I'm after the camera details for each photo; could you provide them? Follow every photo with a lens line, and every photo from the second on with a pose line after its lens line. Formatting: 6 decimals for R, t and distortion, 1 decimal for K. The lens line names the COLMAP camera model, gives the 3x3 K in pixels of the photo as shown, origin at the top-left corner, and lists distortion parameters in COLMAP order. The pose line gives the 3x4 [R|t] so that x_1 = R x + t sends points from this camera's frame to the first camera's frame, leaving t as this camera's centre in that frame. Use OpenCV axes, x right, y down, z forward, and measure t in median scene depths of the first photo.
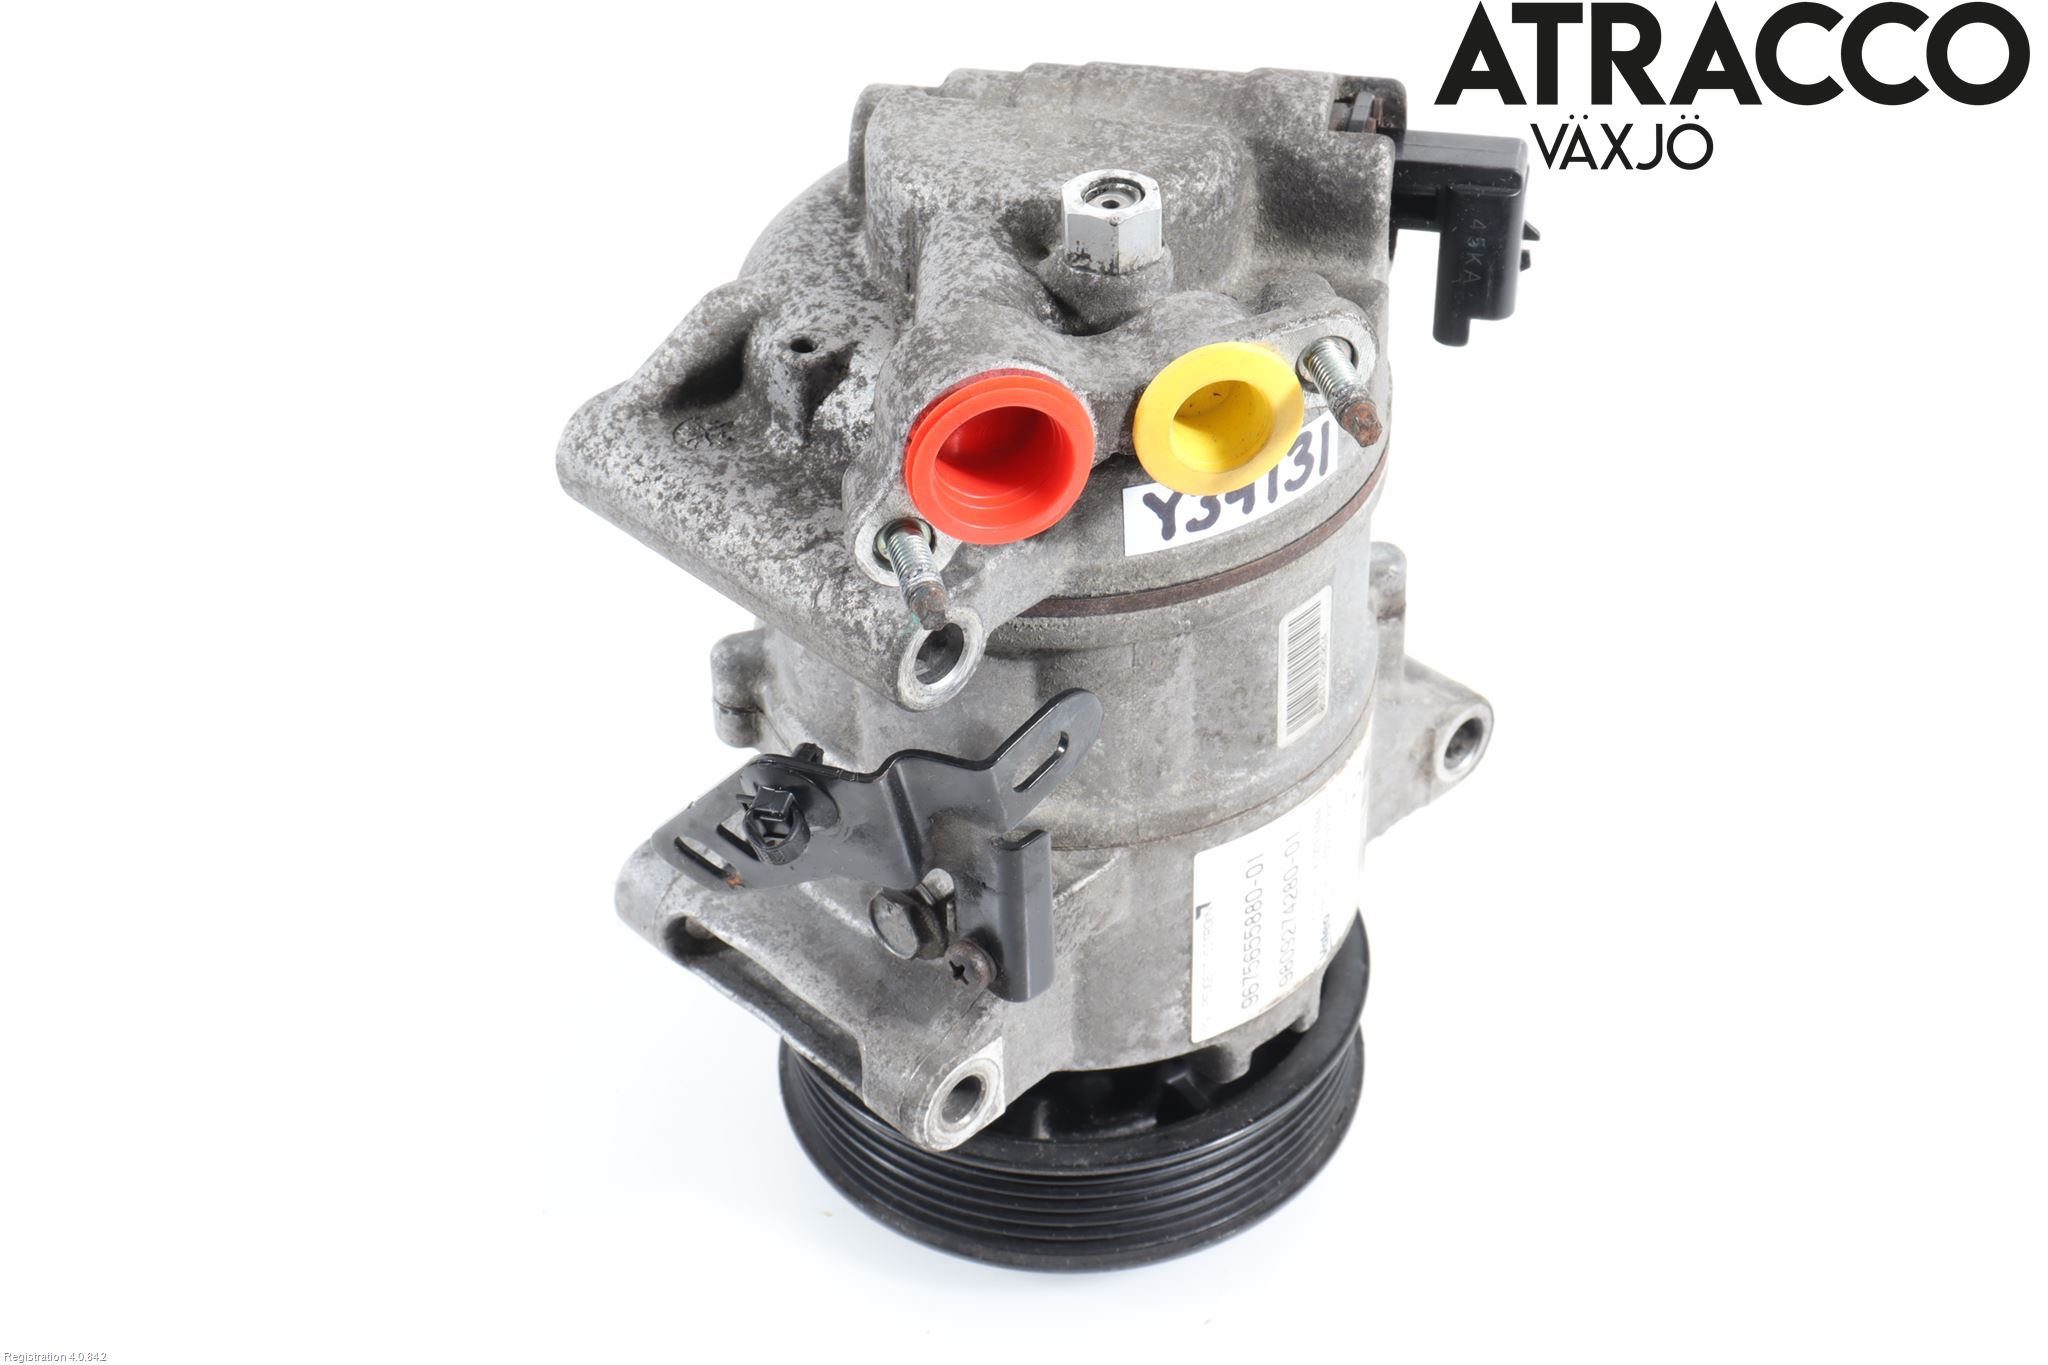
lens RADIAL K [[3402.9, 0, 1022.6], [0, 3402.9, 683.8], [0, 0, 1]] dist [0.026268, 0.000000]
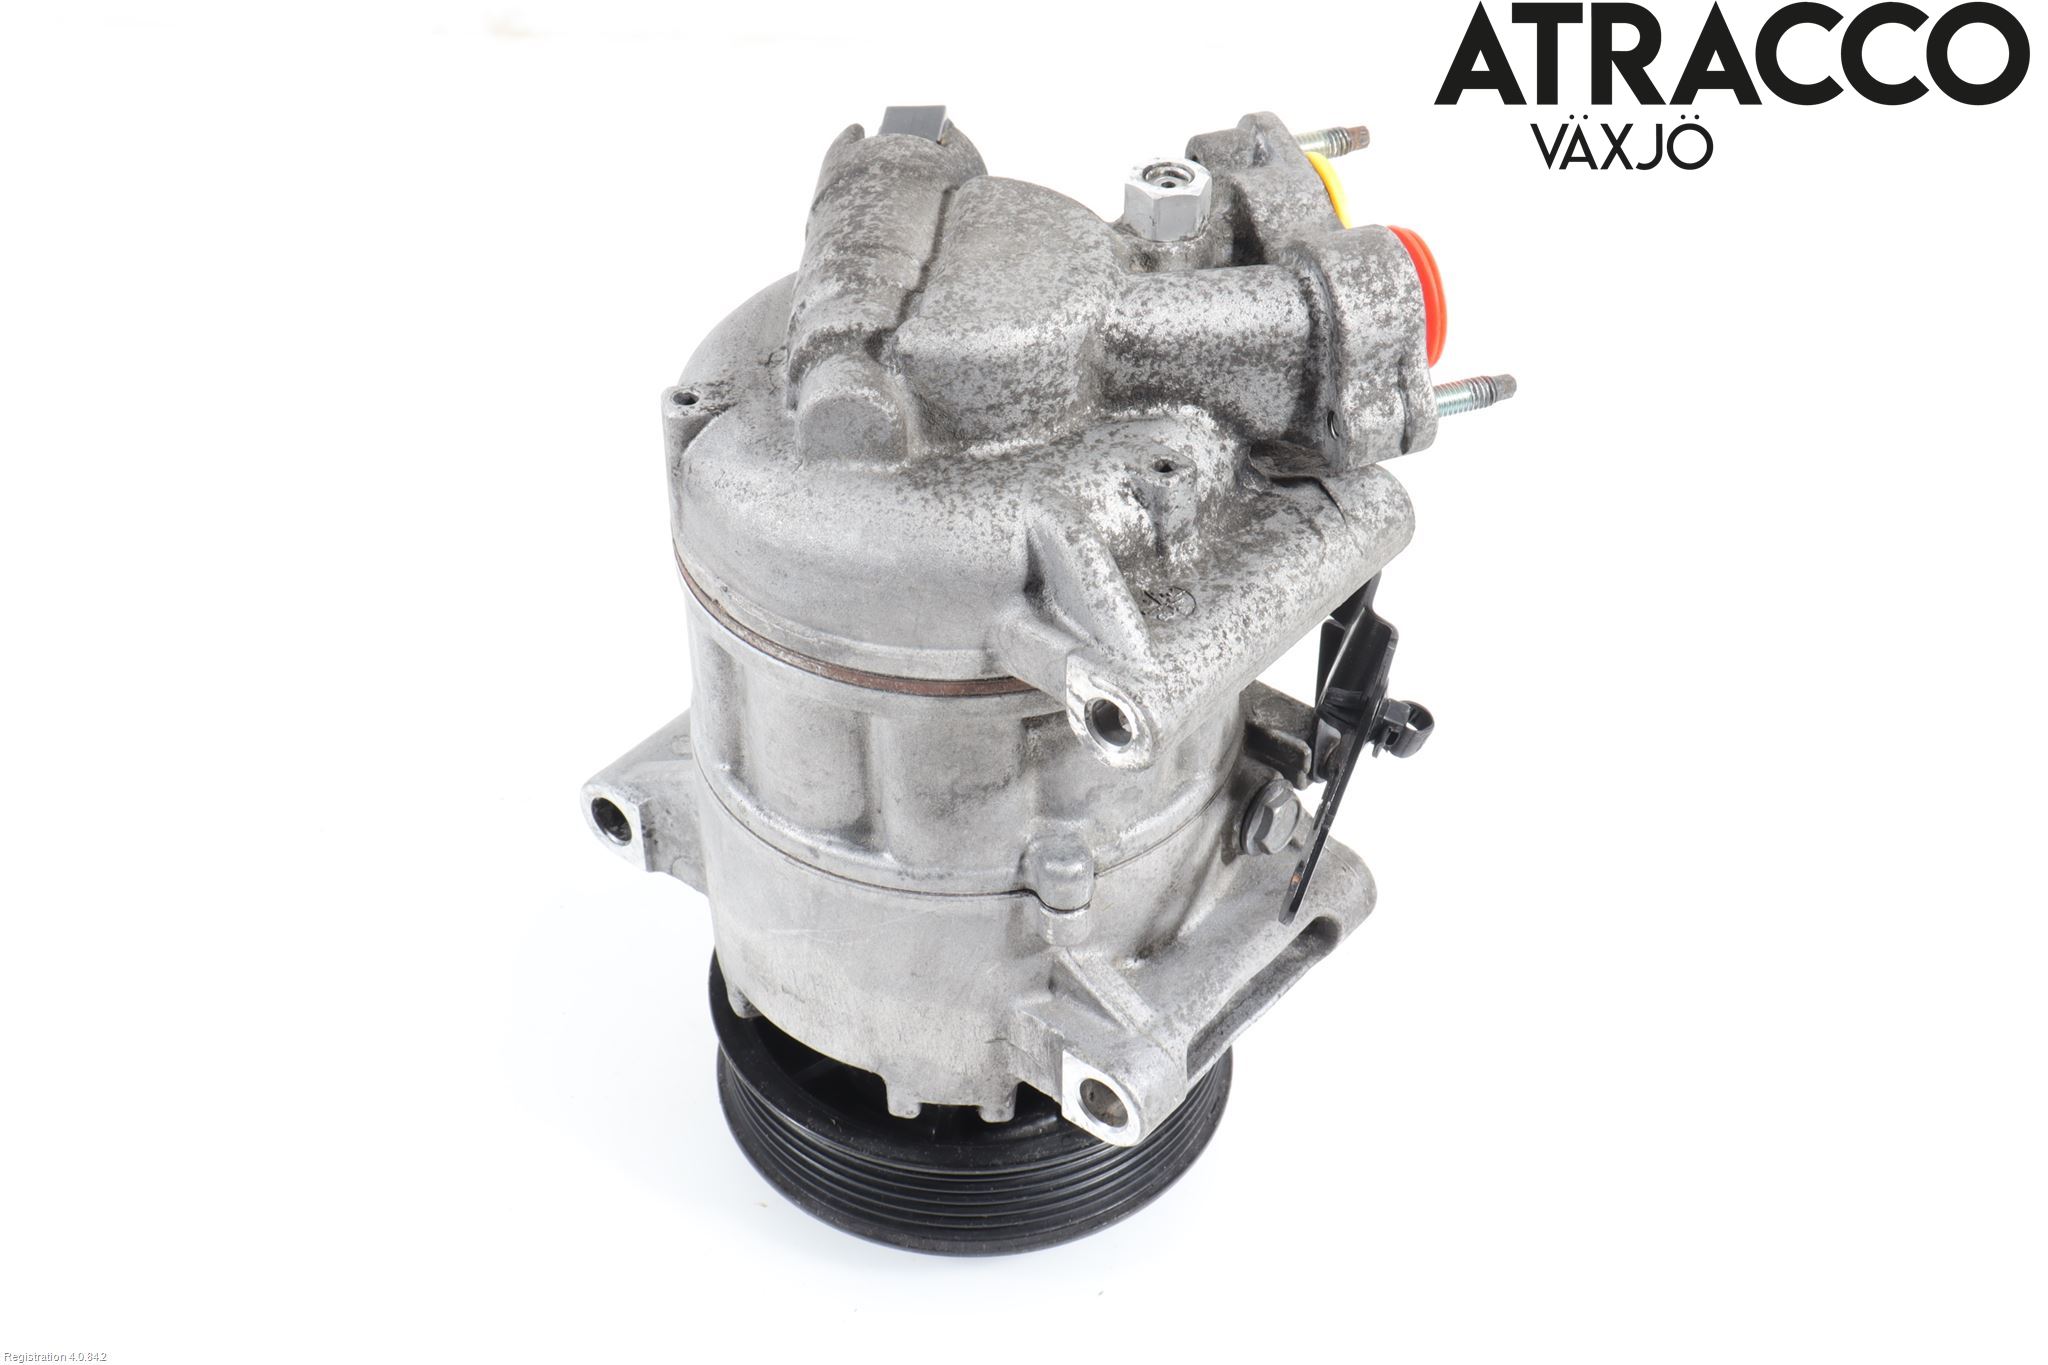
lens RADIAL K [[2924.4, 0, 1023.9], [0, 2924.4, 682.8], [0, 0, 1]] dist [0.003484, 0.000000]
pose [[-0.160458, -0.580272, 0.798459, -0.867144], [0.589773, 0.592291, 0.548962, -0.613024], [-0.791468, 0.558995, 0.247191, 0.840940]]
